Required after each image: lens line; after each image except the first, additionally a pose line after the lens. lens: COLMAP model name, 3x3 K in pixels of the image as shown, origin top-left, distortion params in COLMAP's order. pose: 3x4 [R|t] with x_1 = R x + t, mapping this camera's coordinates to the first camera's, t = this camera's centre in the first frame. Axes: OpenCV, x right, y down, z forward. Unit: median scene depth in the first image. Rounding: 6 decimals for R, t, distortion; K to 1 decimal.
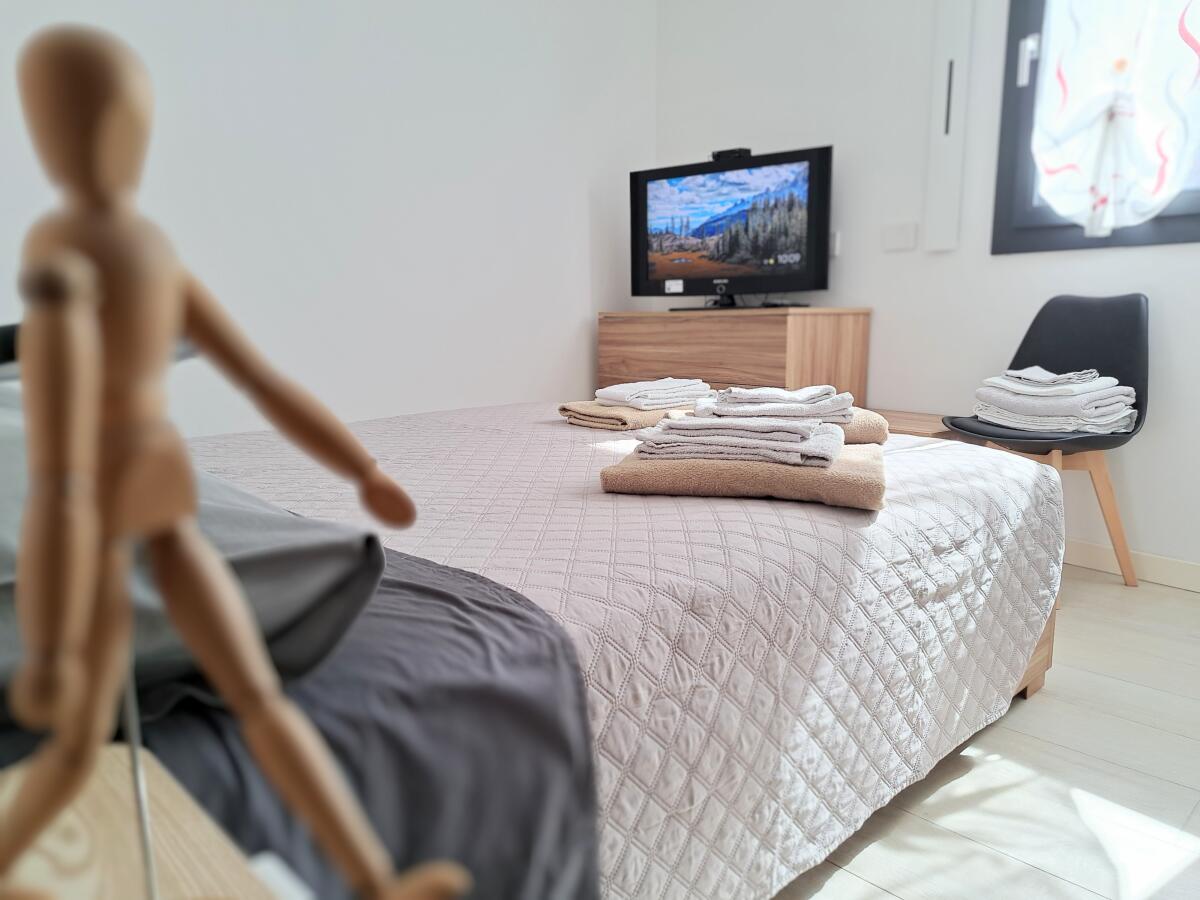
lens RADIAL K [[863.1, 0, 599.9], [0, 863.1, 448.6], [0, 0, 1]] dist [0.048171, -0.044613]
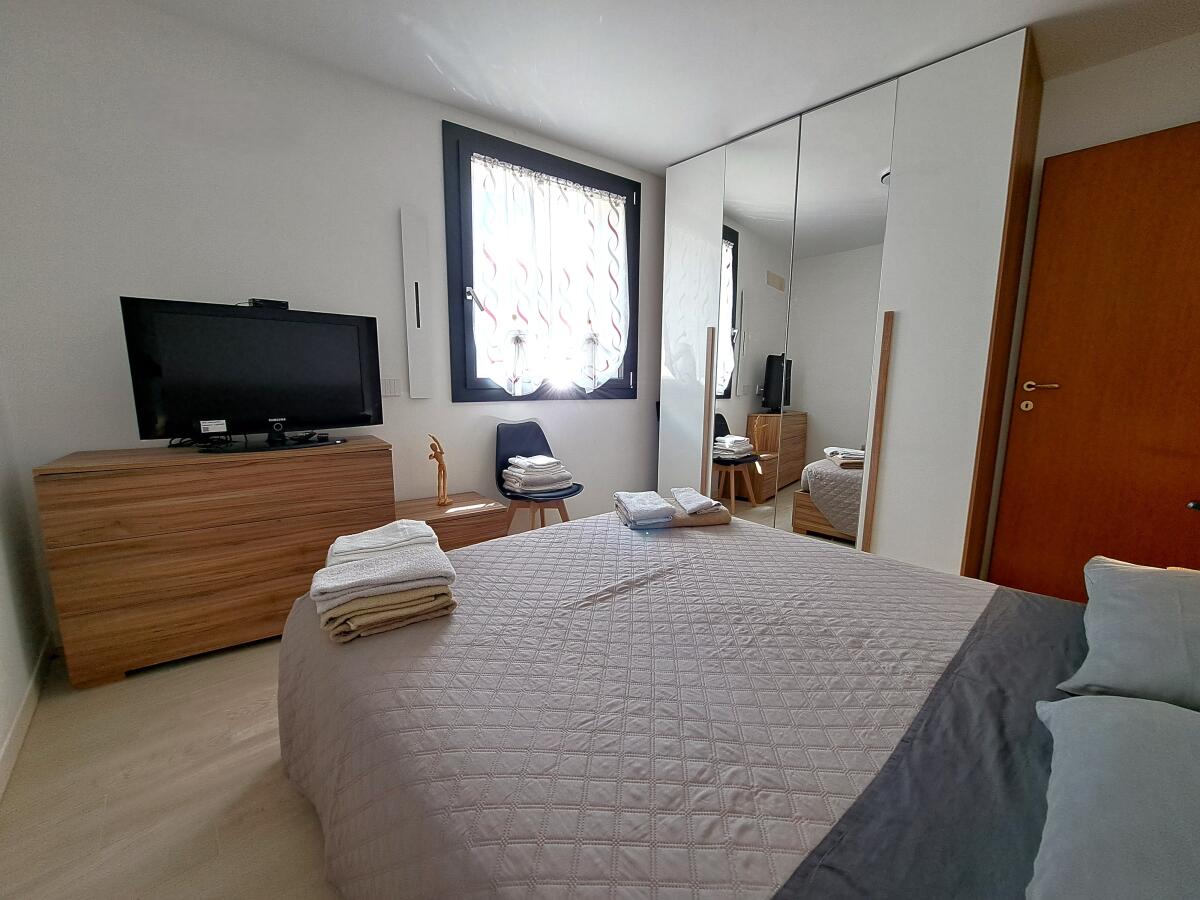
lens RADIAL K [[483.5, 0, 599.4], [0, 483.5, 452.0], [0, 0, 1]] dist [-0.023498, -0.000111]
pose [[0.003764, -0.124144, 0.992257, -0.445244], [0.150098, 0.981093, 0.122178, -0.173826], [-0.988664, 0.148476, 0.022326, 0.618565]]
